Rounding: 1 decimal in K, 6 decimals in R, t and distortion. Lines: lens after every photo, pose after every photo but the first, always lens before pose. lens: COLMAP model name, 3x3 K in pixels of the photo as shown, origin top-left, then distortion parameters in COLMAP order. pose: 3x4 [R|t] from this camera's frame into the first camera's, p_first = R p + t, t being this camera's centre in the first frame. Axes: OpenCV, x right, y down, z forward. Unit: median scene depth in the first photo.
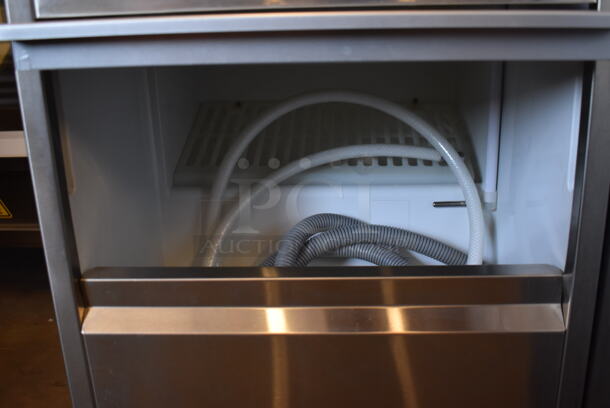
lens RADIAL K [[592.1, 0, 305.0], [0, 592.1, 204.0], [0, 0, 1]] dist [-0.165641, 0.176626]
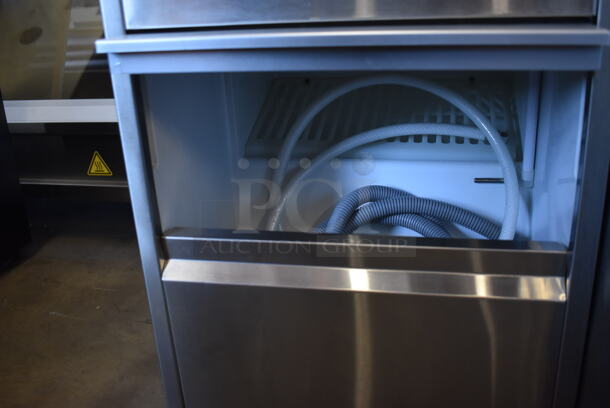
lens RADIAL K [[604.7, 0, 305.0], [0, 604.7, 204.0], [0, 0, 1]] dist [-0.001279, 0.002350]
pose [[0.988839, 0.034387, -0.144963, 0.072569], [-0.024361, 0.997223, 0.070379, -0.027530], [0.146981, -0.066062, 0.986931, -0.164686]]
